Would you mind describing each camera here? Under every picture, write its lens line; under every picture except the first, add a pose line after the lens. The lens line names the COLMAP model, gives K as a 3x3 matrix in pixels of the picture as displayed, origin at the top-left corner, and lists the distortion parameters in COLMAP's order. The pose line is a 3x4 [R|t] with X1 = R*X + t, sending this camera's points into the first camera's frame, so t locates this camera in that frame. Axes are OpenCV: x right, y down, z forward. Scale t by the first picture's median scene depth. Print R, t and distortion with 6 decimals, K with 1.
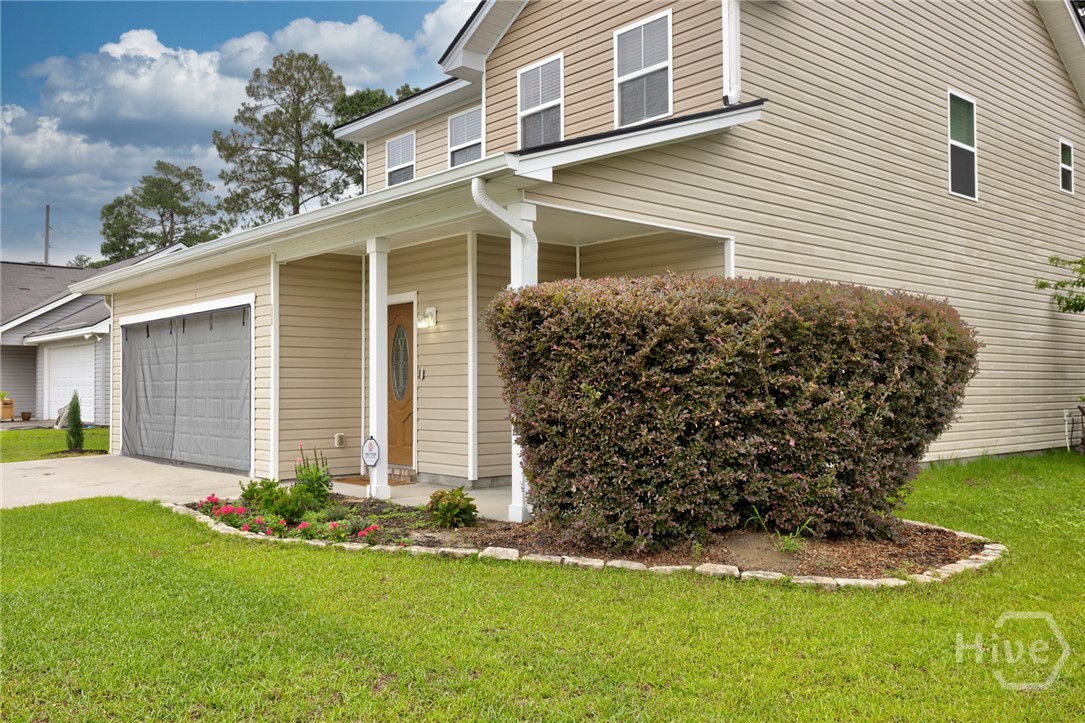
lens RADIAL K [[921.3, 0, 541.9], [0, 921.3, 353.8], [0, 0, 1]] dist [-0.001739, 0.063725]
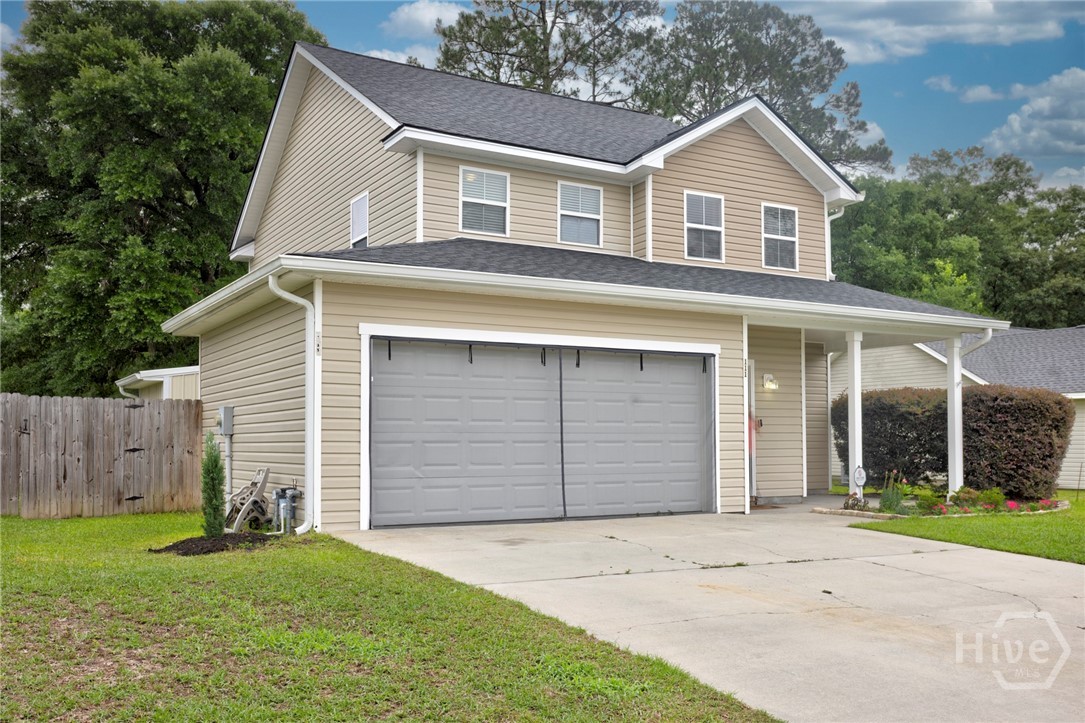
lens RADIAL K [[999.6, 0, 545.1], [0, 999.6, 378.7], [0, 0, 1]] dist [0.020620, 0.004158]
pose [[0.194489, 0.067198, 0.978600, -1.502818], [-0.038334, 0.997409, -0.060871, 0.054251], [-0.980155, -0.025675, 0.196561, 0.957157]]
